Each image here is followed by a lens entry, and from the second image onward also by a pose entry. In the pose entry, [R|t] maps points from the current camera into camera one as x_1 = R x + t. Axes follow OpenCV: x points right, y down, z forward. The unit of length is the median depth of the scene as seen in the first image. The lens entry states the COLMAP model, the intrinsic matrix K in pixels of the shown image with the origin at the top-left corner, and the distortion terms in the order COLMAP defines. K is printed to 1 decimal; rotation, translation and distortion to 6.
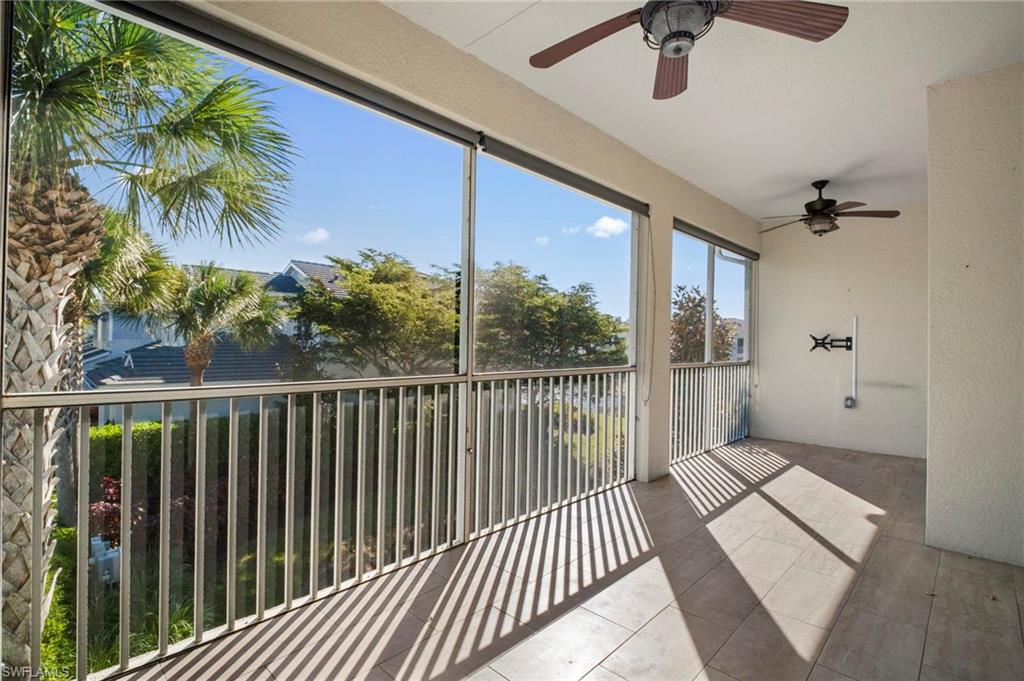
lens RADIAL K [[478.4, 0, 507.2], [0, 478.4, 341.0], [0, 0, 1]] dist [0.000830, -0.003137]
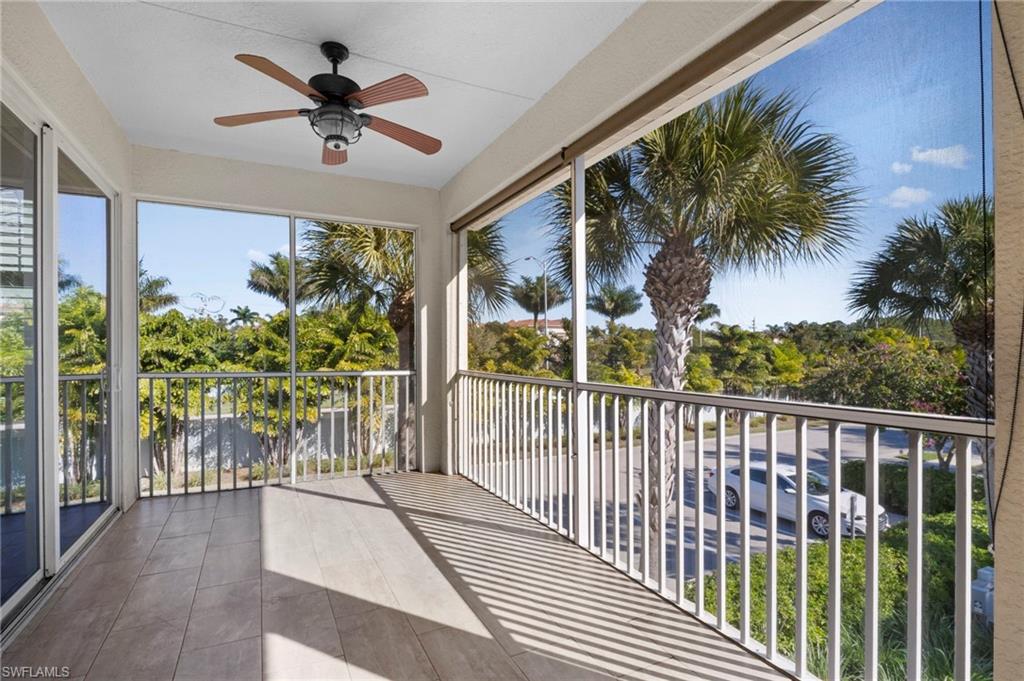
lens RADIAL K [[478.4, 0, 492.7], [0, 478.4, 351.5], [0, 0, 1]] dist [0.000830, -0.003137]
pose [[-0.341186, -0.014424, -0.939885, 0.797293], [-0.002149, 0.999892, -0.014565, 0.018932], [0.939994, -0.002950, -0.341180, 0.993718]]
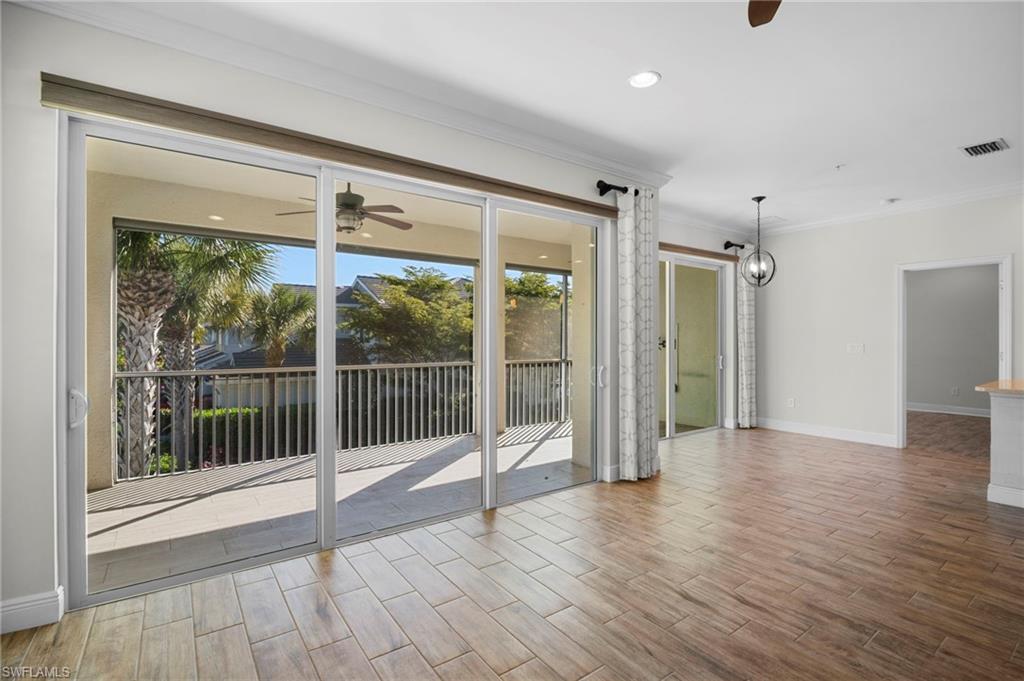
lens RADIAL K [[478.4, 0, 514.1], [0, 478.4, 342.7], [0, 0, 1]] dist [0.000830, -0.003137]
pose [[0.985302, -0.014348, -0.170217, 0.824941], [0.015573, 0.999862, 0.005860, -0.022617], [0.170109, -0.008424, 0.985389, -0.656560]]
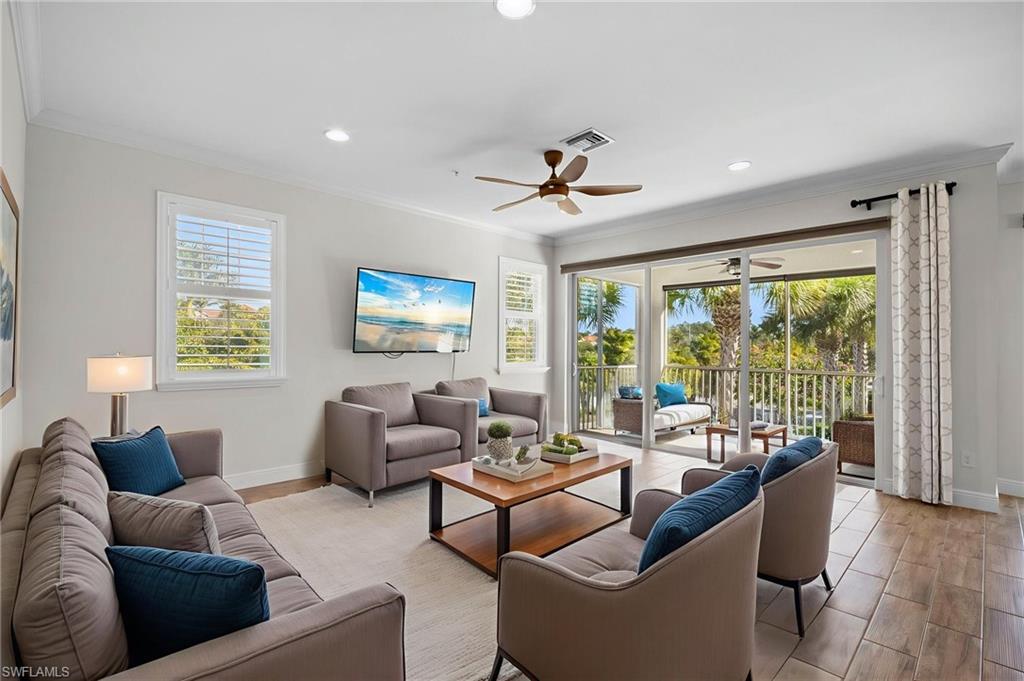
lens RADIAL K [[478.4, 0, 512.3], [0, 478.4, 346.3], [0, 0, 1]] dist [0.000830, -0.003137]
pose [[-0.009423, -0.018054, -0.999793, 2.092199], [-0.009364, 0.999795, -0.017966, 0.006152], [0.999912, 0.009193, -0.009590, -0.359194]]
